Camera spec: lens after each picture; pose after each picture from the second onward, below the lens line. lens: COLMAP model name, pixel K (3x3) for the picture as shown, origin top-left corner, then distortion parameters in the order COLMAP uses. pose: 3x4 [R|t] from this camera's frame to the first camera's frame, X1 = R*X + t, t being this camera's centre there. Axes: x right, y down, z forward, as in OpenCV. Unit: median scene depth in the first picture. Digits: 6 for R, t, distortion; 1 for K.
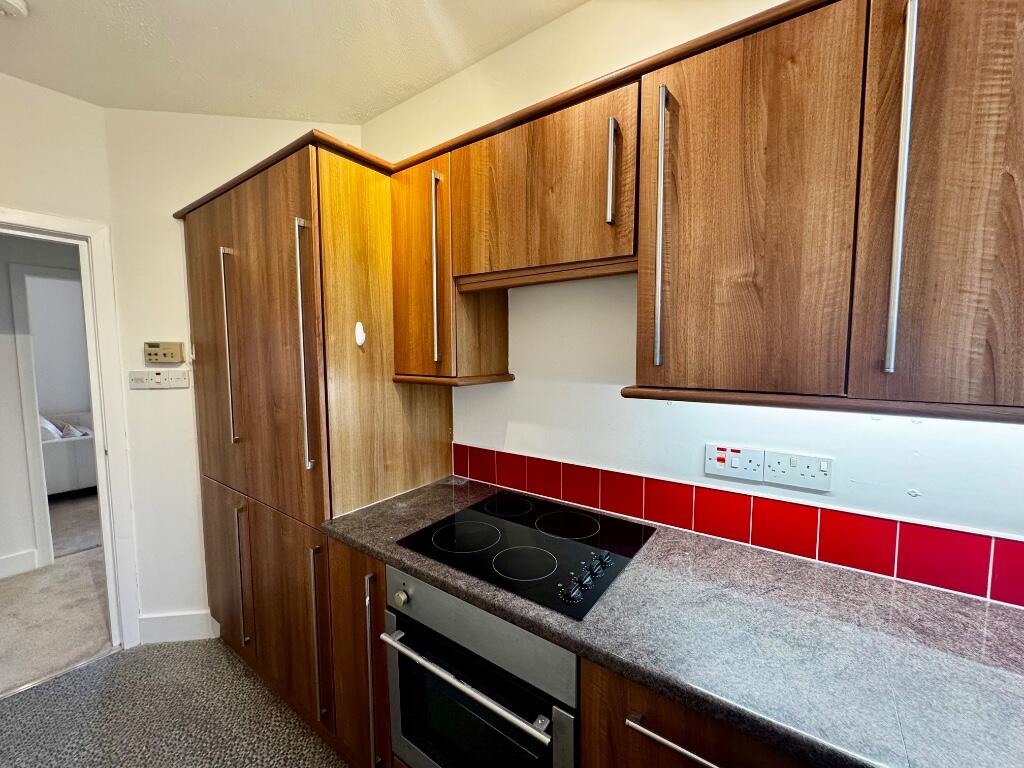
lens RADIAL K [[408.8, 0, 512.8], [0, 408.8, 382.7], [0, 0, 1]] dist [-0.004214, 0.000040]
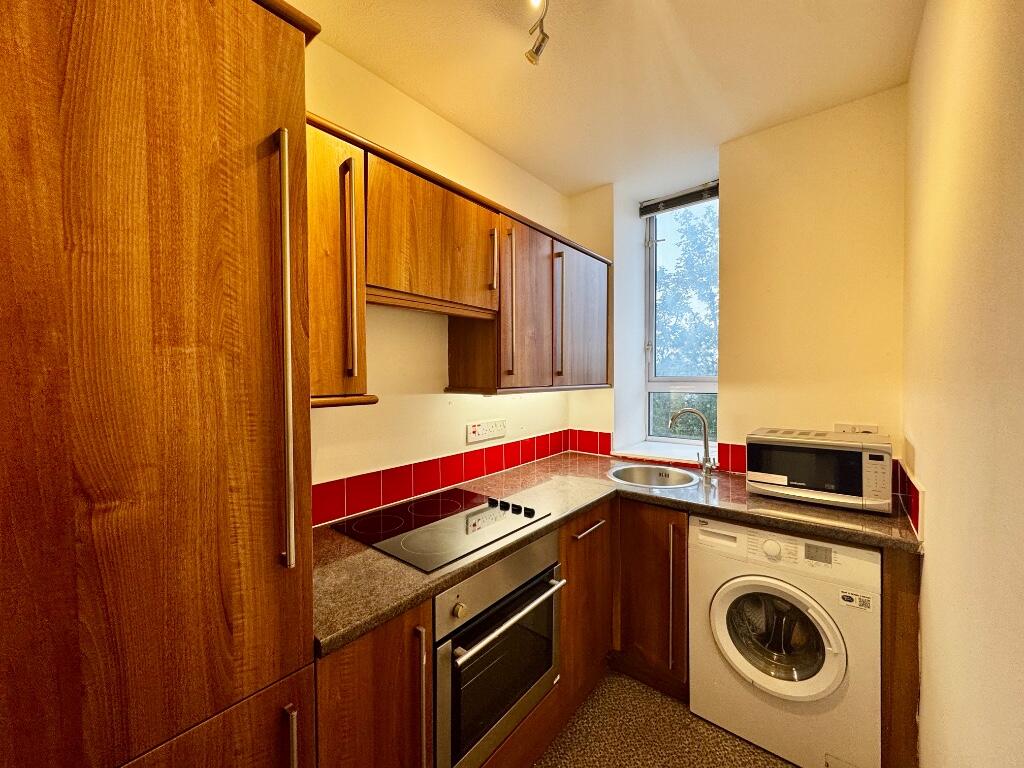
lens RADIAL K [[408.8, 0, 511.9], [0, 408.8, 382.0], [0, 0, 1]] dist [-0.004214, 0.000040]
pose [[0.055450, -0.019068, 0.998279, -1.158872], [0.080659, 0.996635, 0.014556, -0.032220], [-0.995198, 0.079713, 0.056802, 0.714040]]
